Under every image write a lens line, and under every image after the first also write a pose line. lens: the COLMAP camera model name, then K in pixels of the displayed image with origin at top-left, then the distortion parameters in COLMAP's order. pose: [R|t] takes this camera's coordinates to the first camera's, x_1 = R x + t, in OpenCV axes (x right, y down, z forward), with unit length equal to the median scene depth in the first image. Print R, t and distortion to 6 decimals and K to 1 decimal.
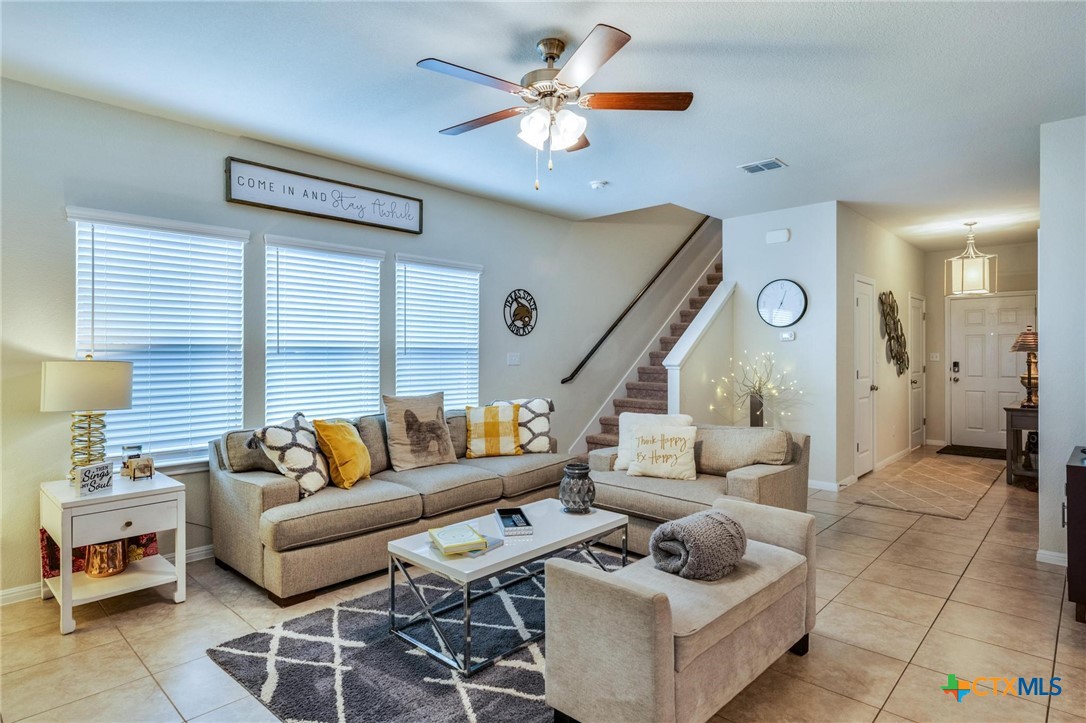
lens RADIAL K [[597.8, 0, 536.9], [0, 597.8, 350.1], [0, 0, 1]] dist [0.015526, 0.000737]
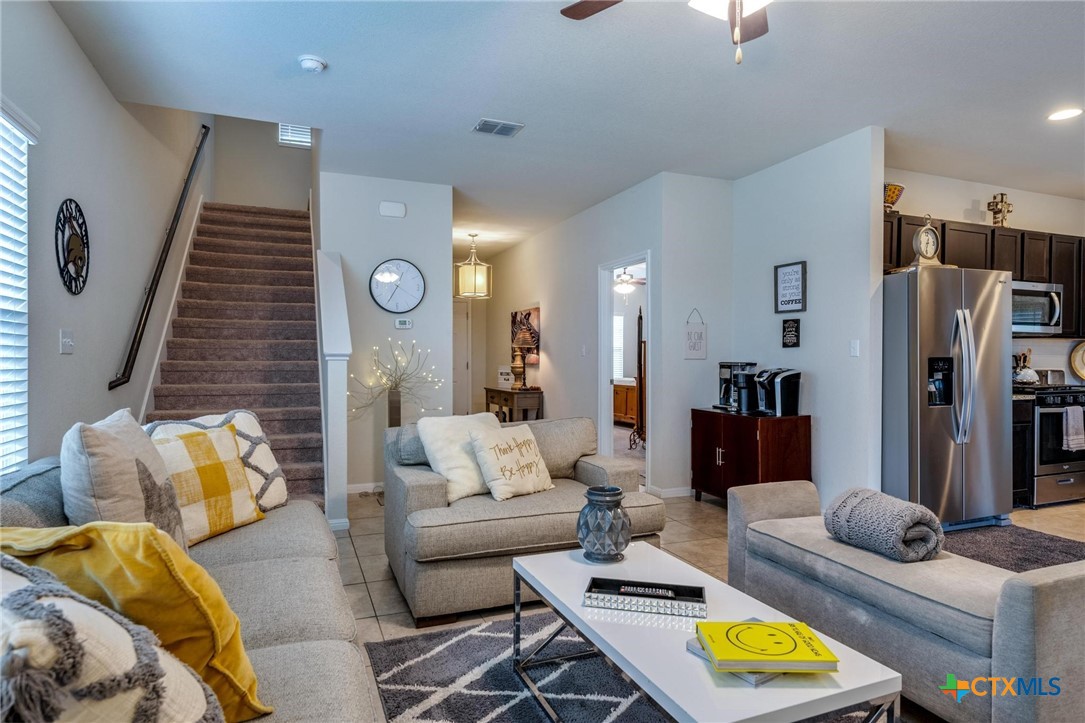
lens RADIAL K [[597.3, 0, 533.2], [0, 597.3, 364.5], [0, 0, 1]] dist [0.015526, 0.000737]
pose [[0.425381, -0.011949, 0.904935, -0.404675], [-0.008024, 0.999824, 0.016974, 0.028785], [-0.904979, -0.014481, 0.425210, 0.563278]]
